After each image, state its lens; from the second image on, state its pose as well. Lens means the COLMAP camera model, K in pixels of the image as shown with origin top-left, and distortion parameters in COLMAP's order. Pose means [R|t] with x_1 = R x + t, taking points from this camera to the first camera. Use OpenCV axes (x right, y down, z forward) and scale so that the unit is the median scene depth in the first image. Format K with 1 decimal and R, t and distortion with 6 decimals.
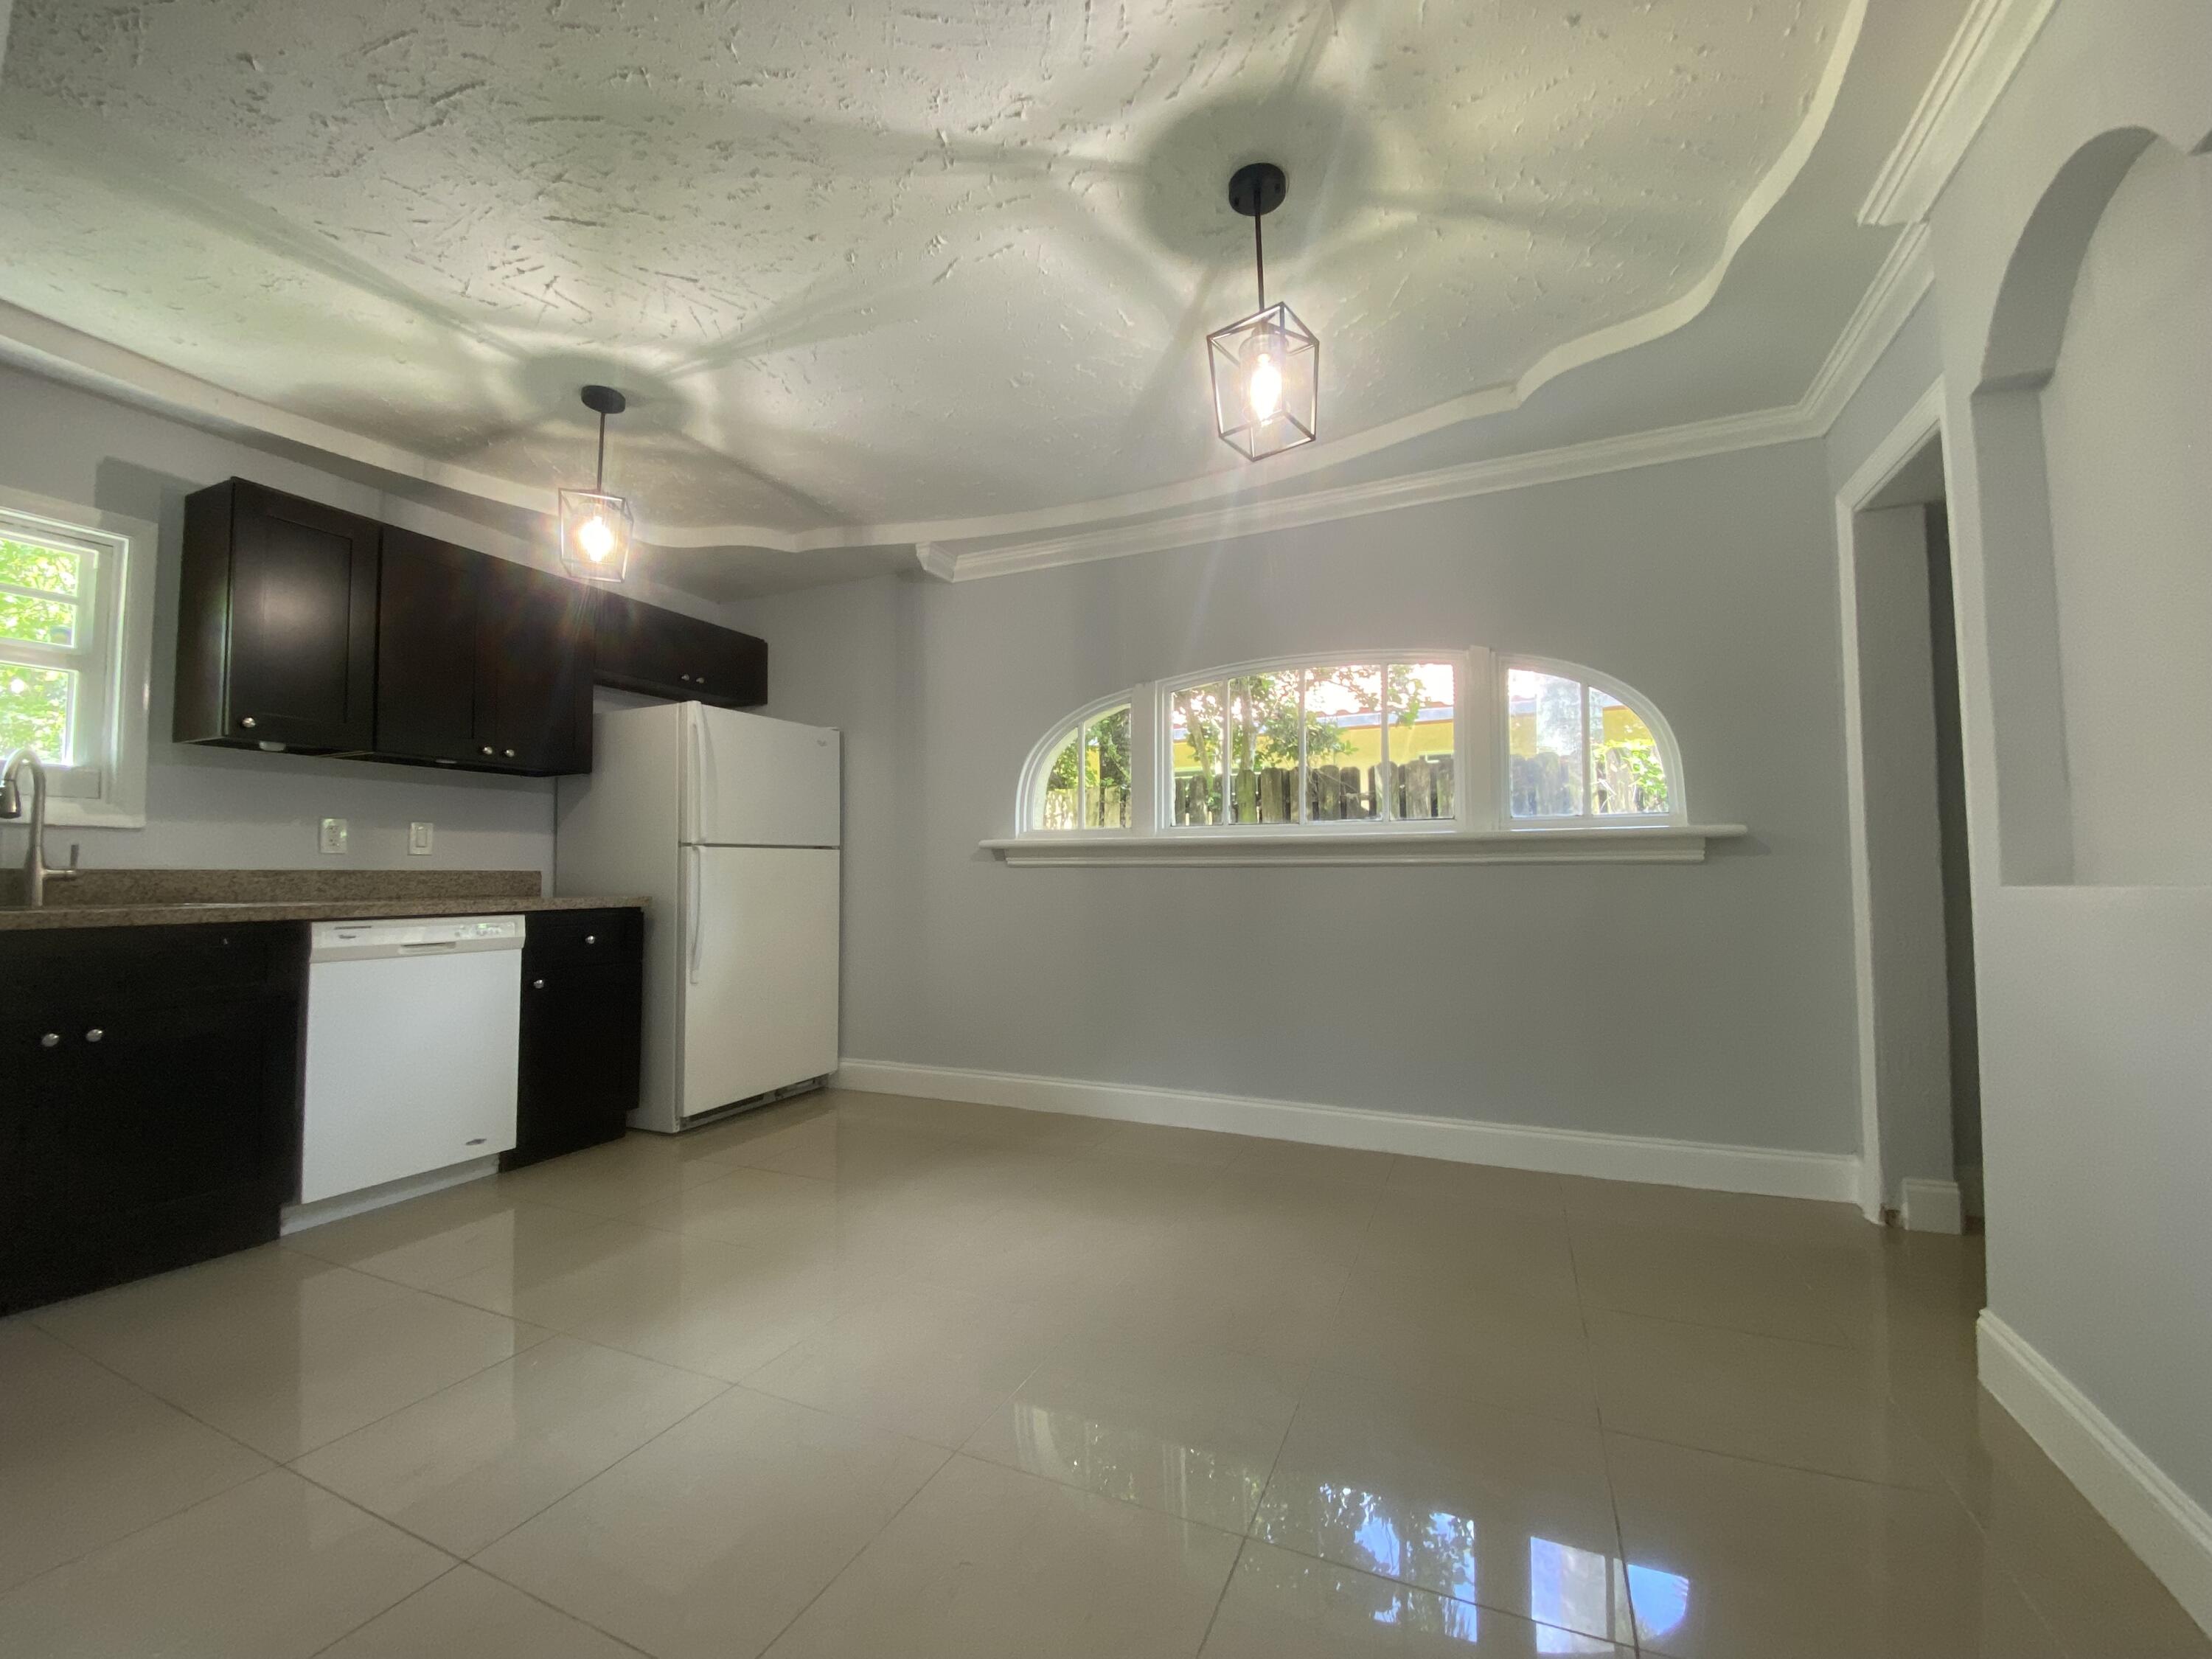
lens RADIAL K [[893.5, 0, 1106.0], [0, 893.5, 829.5], [0, 0, 1]] dist [-0.018180, -0.000262]
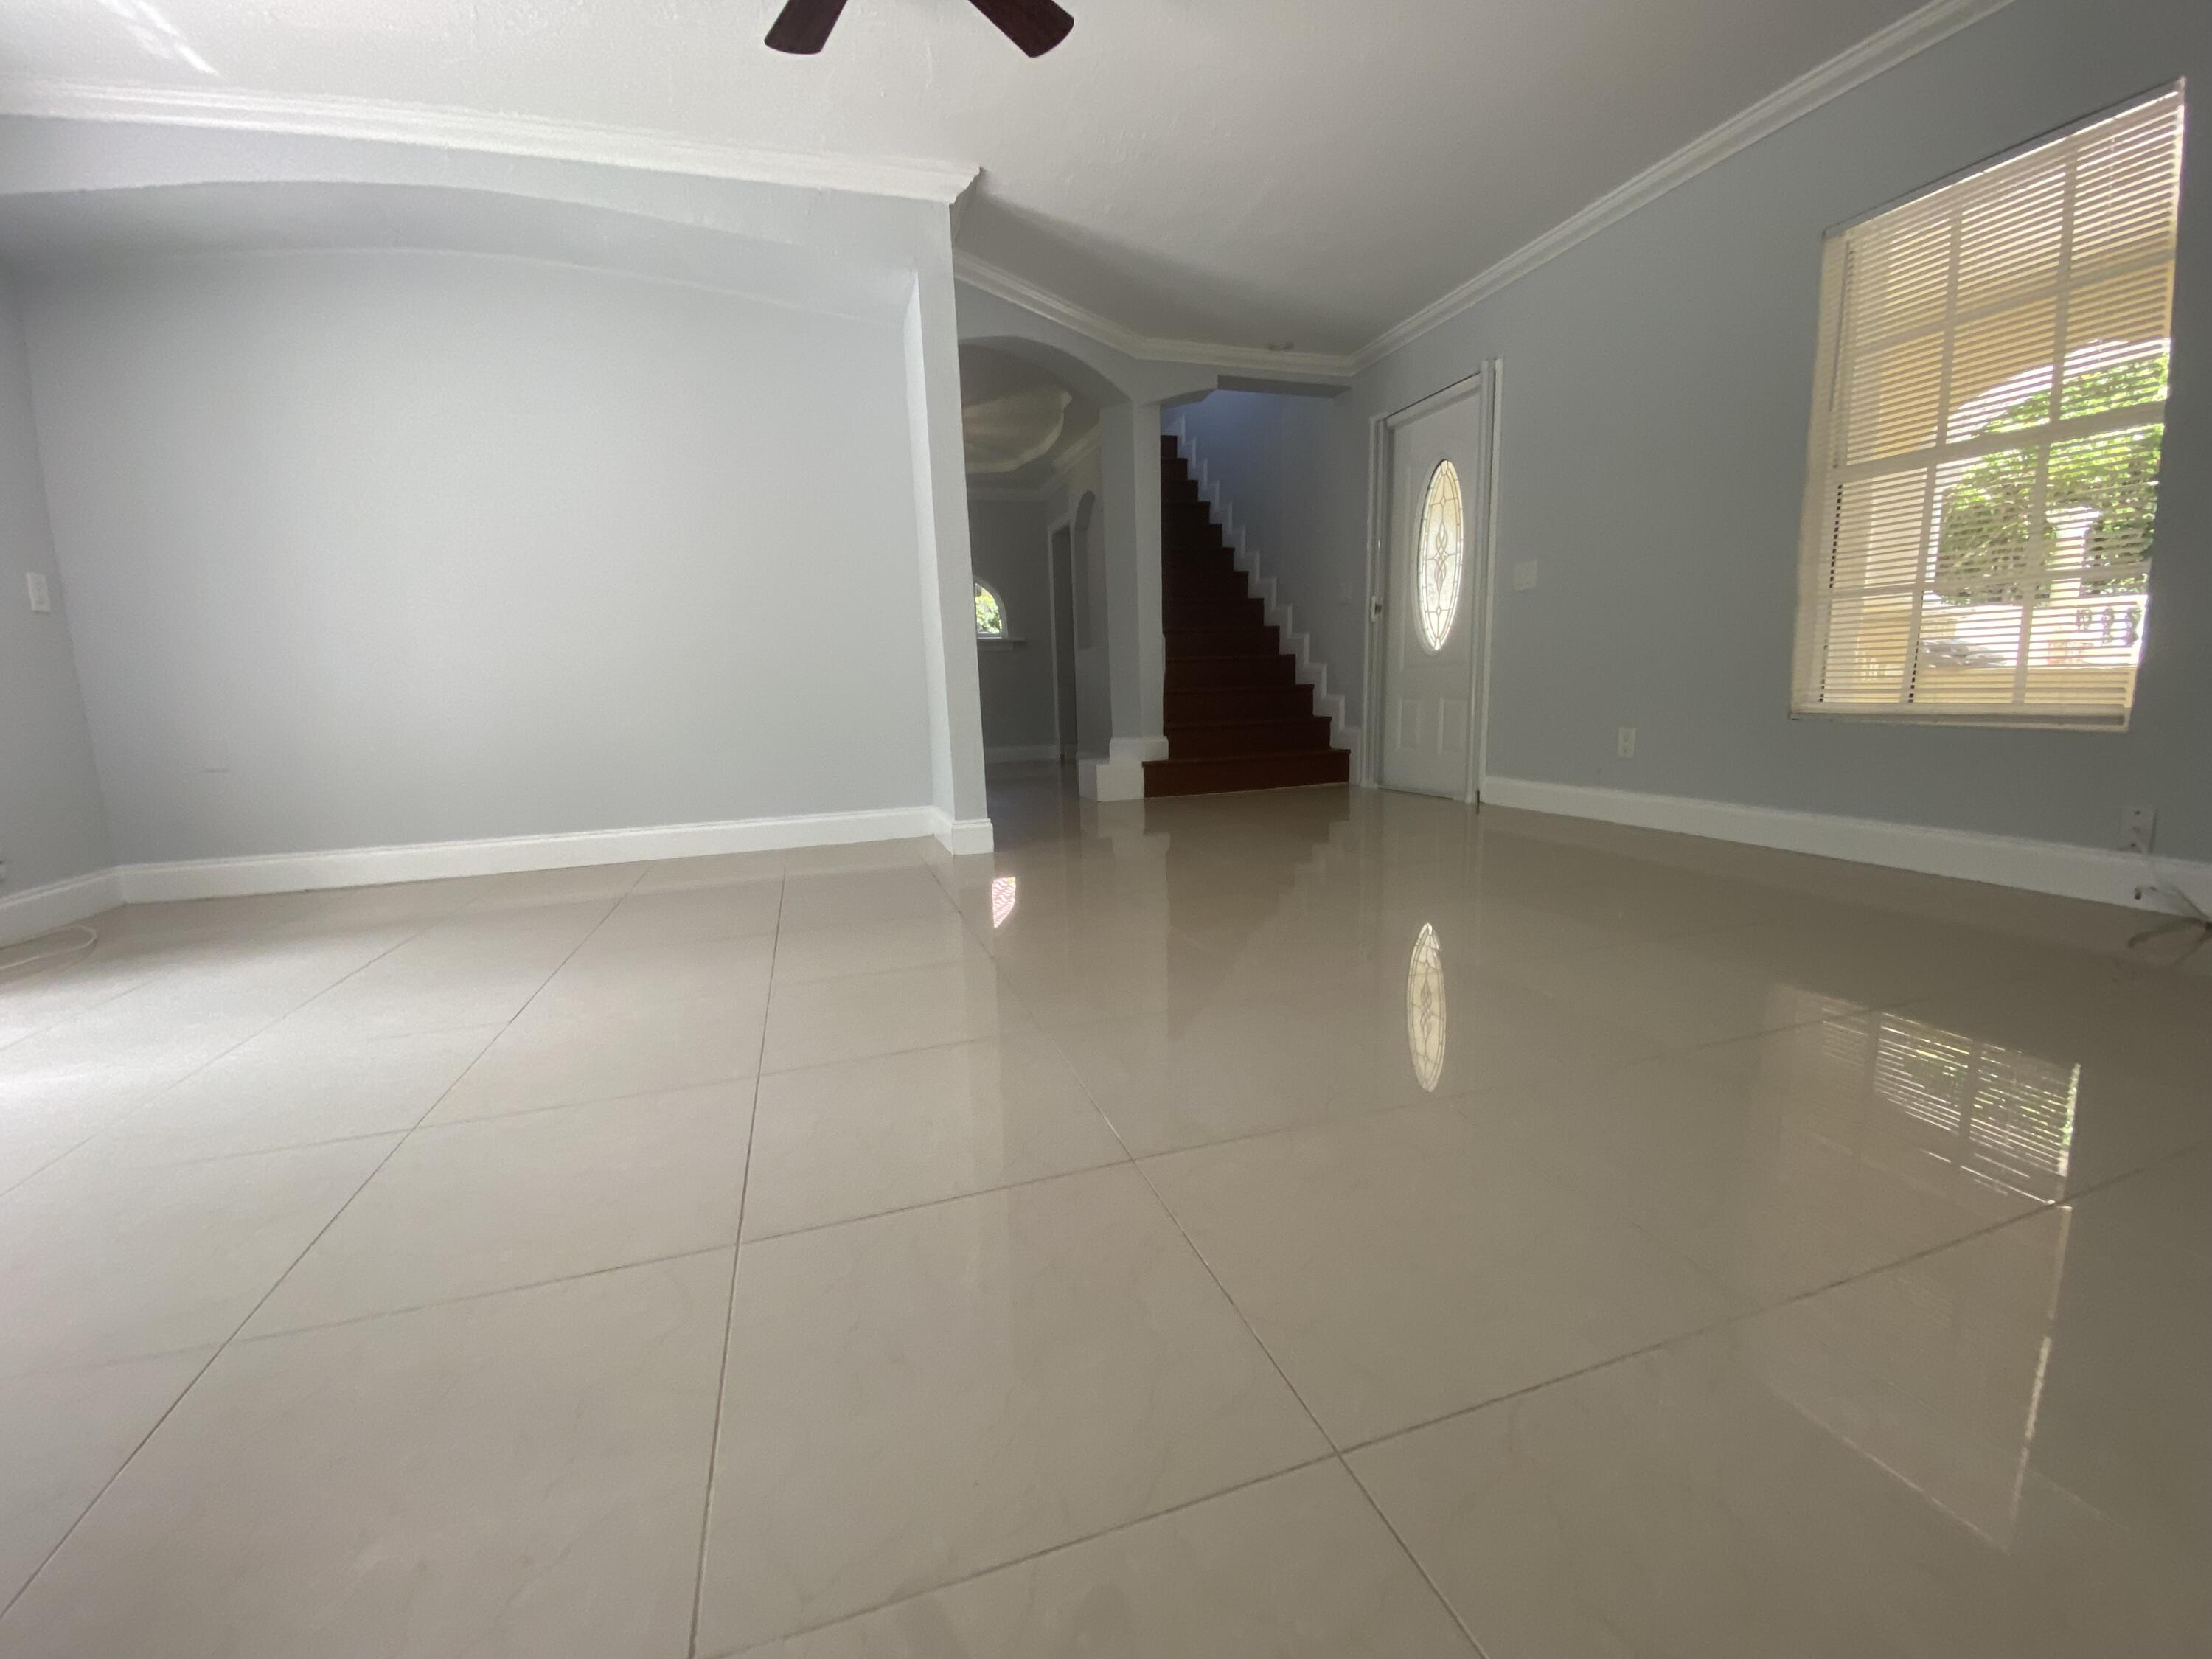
lens RADIAL K [[893.5, 0, 1106.0], [0, 893.5, 829.5], [0, 0, 1]] dist [-0.018180, -0.000262]
pose [[0.737250, -0.126238, 0.663722, -0.820836], [-0.003616, 0.981637, 0.190722, 0.045634], [-0.675611, -0.143010, 0.723255, -1.051248]]
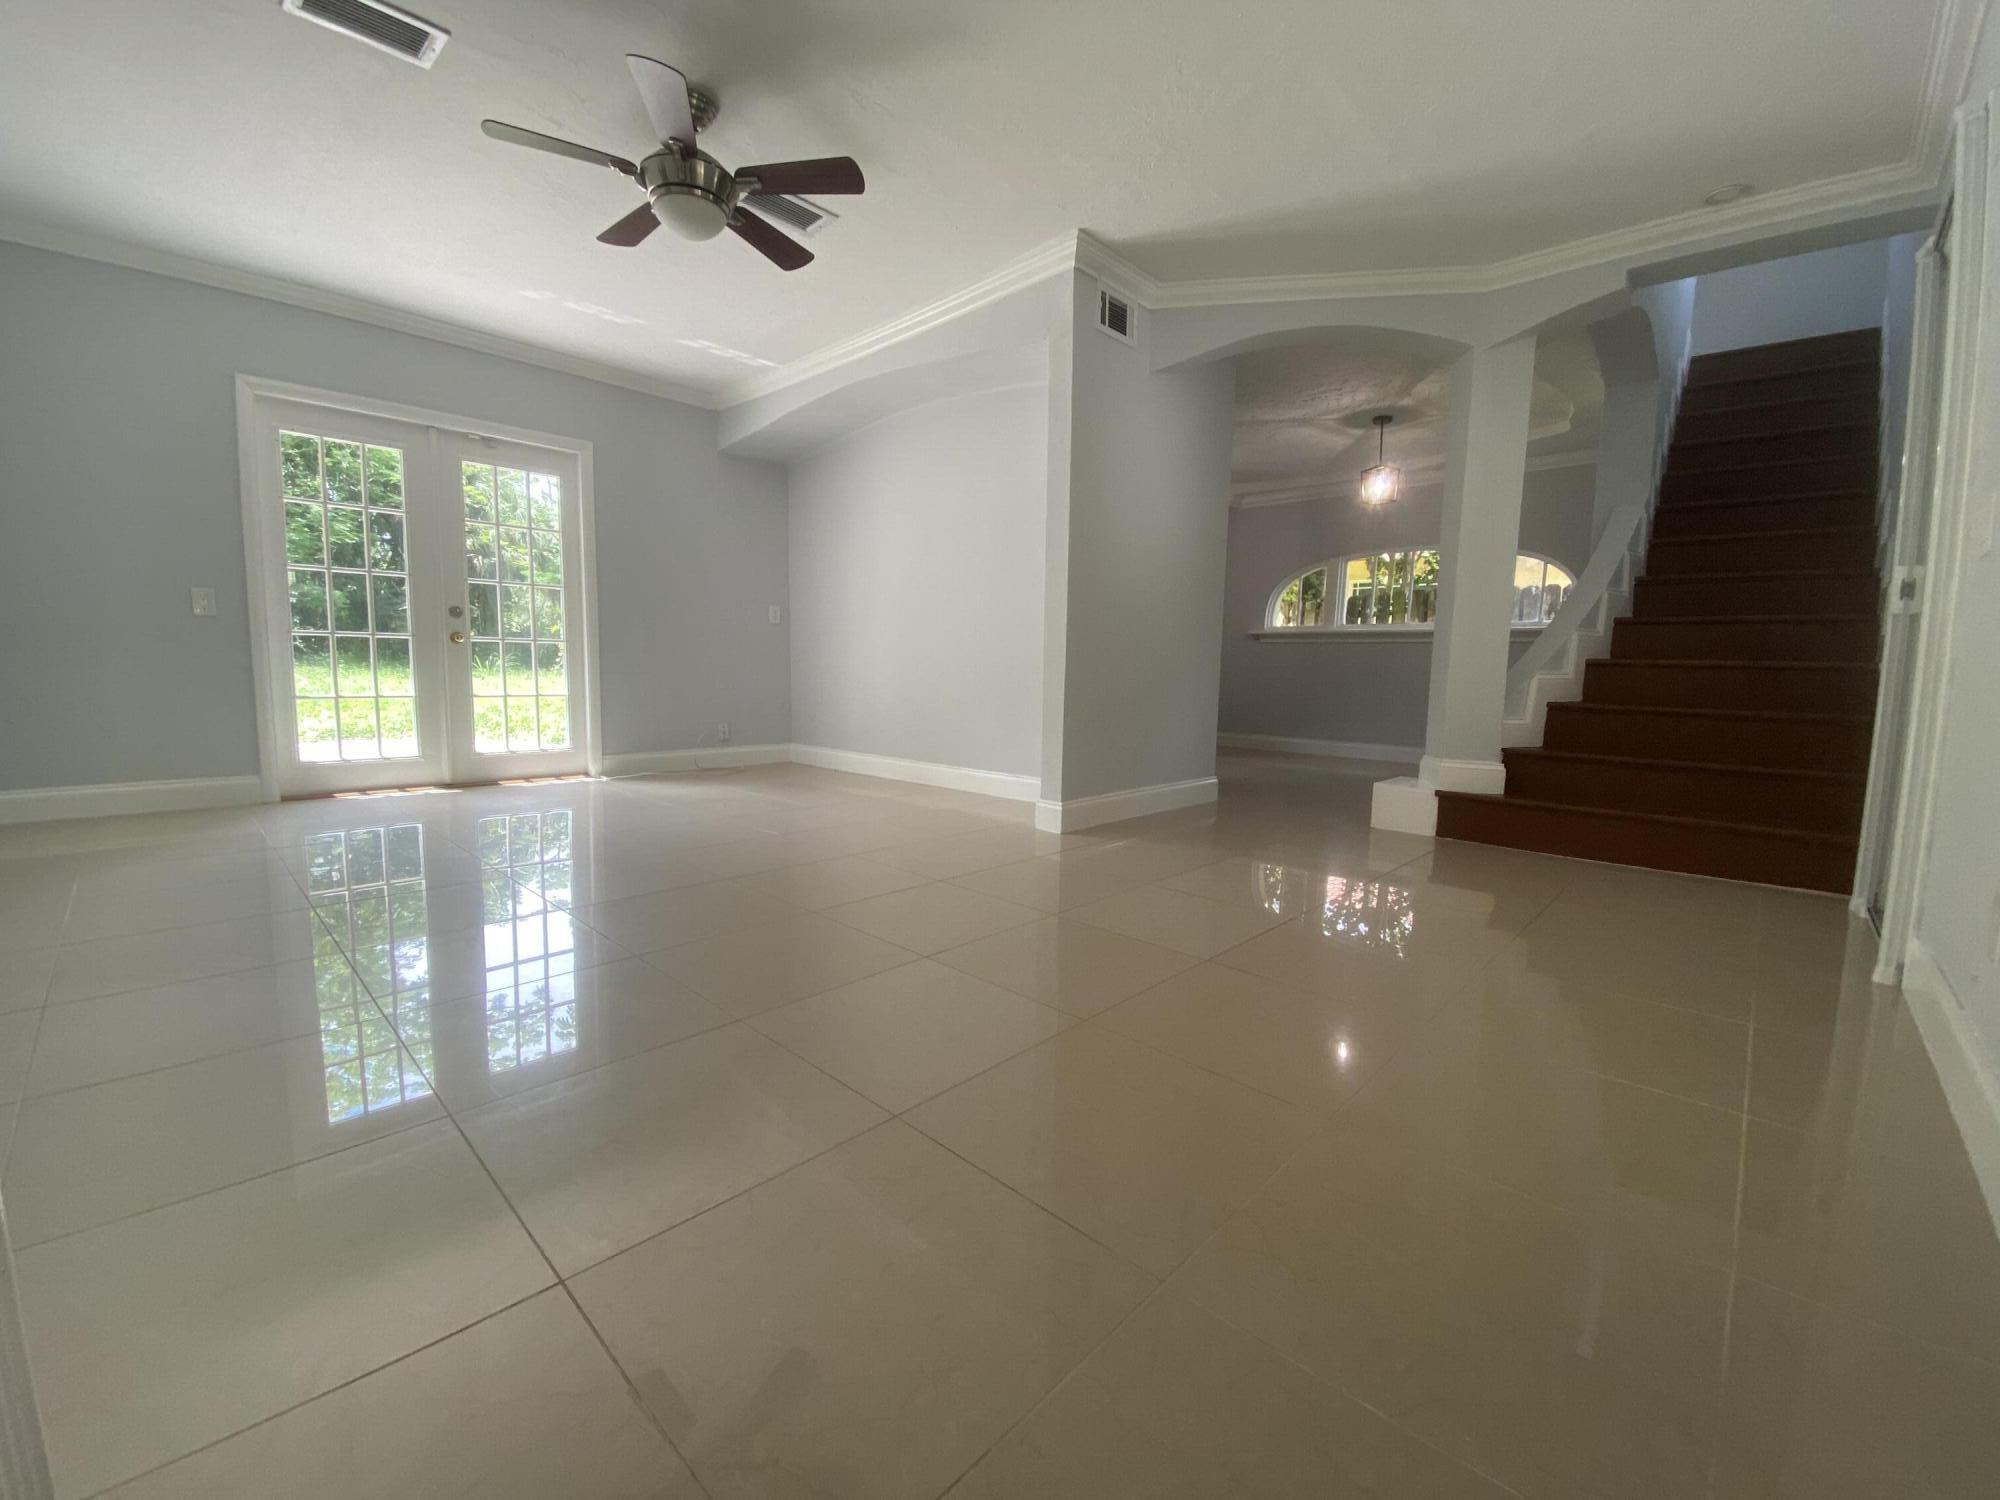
lens RADIAL K [[807.9, 0, 1000.0], [0, 807.9, 750.0], [0, 0, 1]] dist [-0.018180, -0.000262]
pose [[0.941937, 0.060026, -0.330380, -0.050261], [-0.009874, 0.988419, 0.151431, 0.009382], [0.335643, -0.139376, 0.931621, -1.173434]]
